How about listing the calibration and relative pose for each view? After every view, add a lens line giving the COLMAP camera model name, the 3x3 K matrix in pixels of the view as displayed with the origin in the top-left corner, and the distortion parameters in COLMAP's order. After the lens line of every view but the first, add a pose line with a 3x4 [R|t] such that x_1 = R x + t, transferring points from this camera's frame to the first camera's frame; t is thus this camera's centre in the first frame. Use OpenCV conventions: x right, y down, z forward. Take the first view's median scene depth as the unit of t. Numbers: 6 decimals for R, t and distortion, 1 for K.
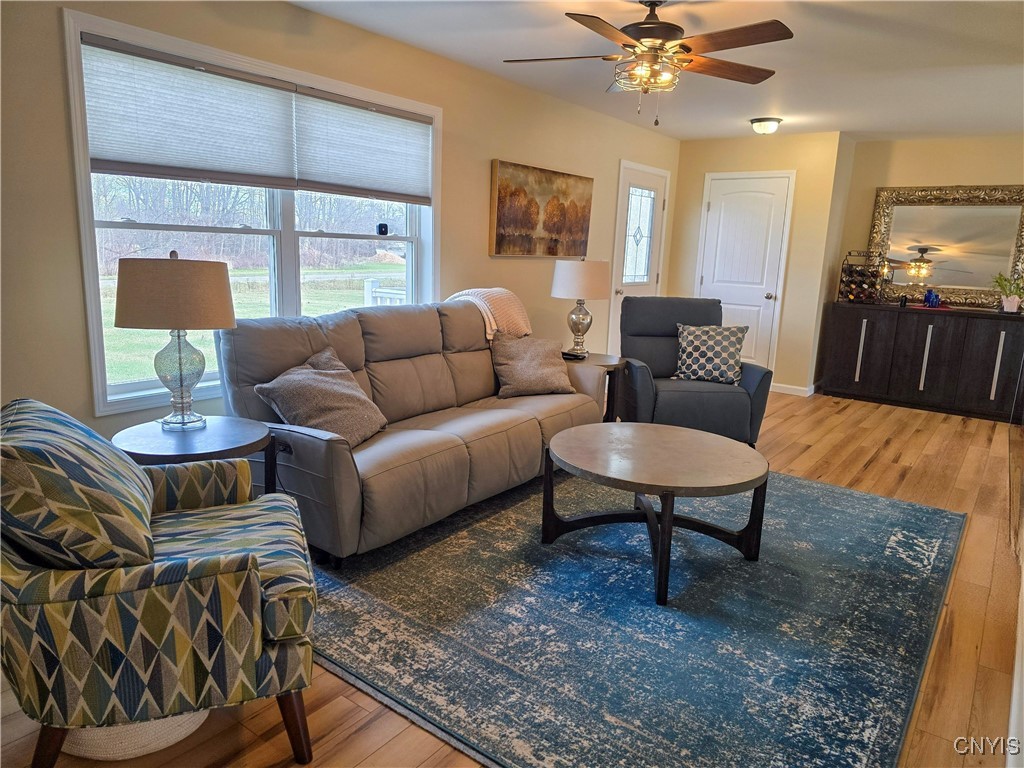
lens RADIAL K [[687.6, 0, 509.7], [0, 687.6, 384.7], [0, 0, 1]] dist [0.066663, -0.073422]
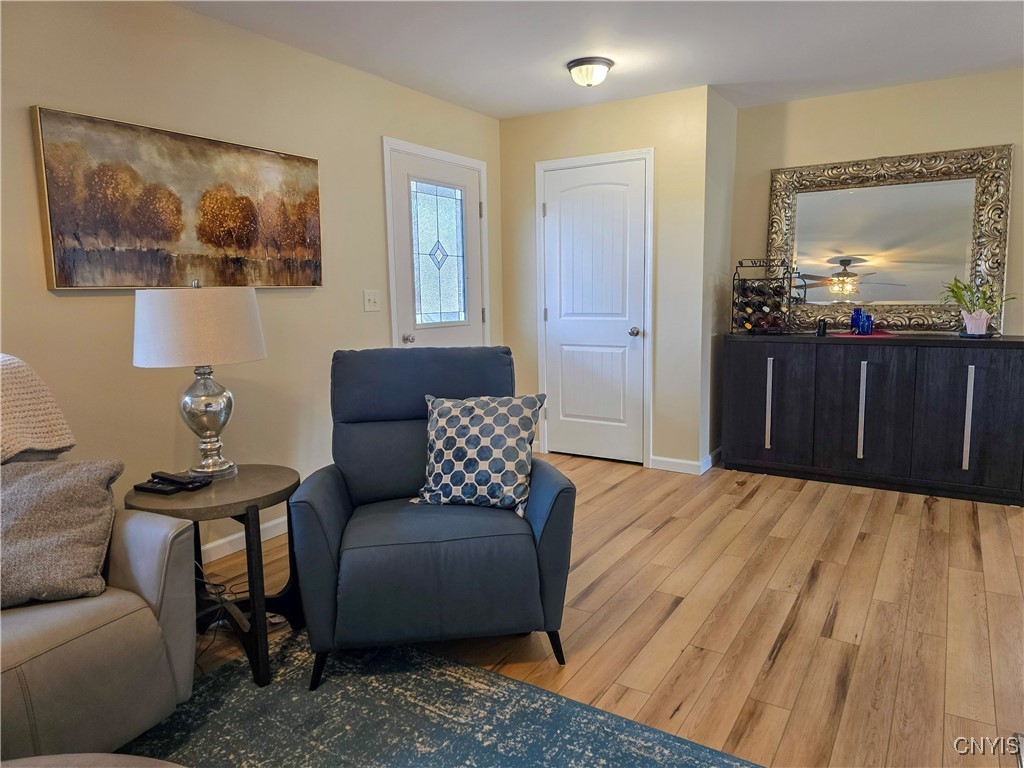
lens RADIAL K [[686.4, 0, 516.9], [0, 686.4, 383.6], [0, 0, 1]] dist [0.063406, -0.071590]
pose [[0.994776, -0.067285, 0.076769, 0.222585], [0.071824, 0.995730, -0.057983, -0.049667], [-0.072539, 0.063194, 0.995361, 0.367273]]
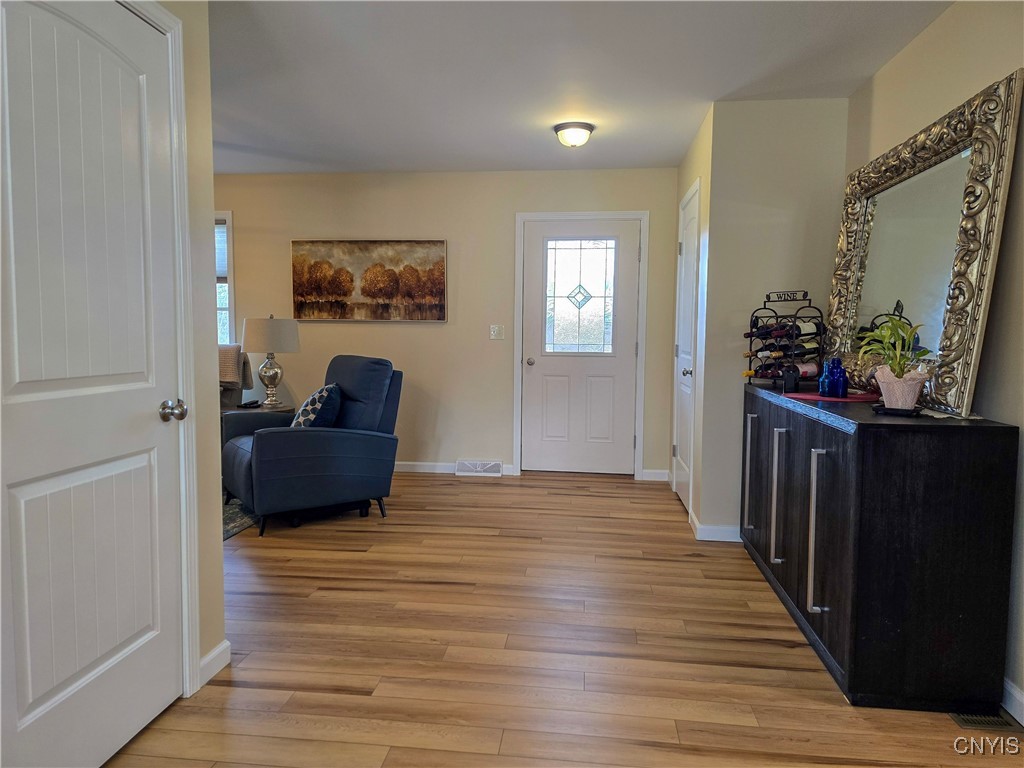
lens RADIAL K [[686.4, 0, 516.9], [0, 686.4, 383.6], [0, 0, 1]] dist [0.063406, -0.071590]
pose [[0.505409, 0.029306, -0.862382, 0.939177], [-0.162005, 0.984873, -0.061477, -0.057251], [0.847535, 0.170781, 0.502511, 0.603540]]
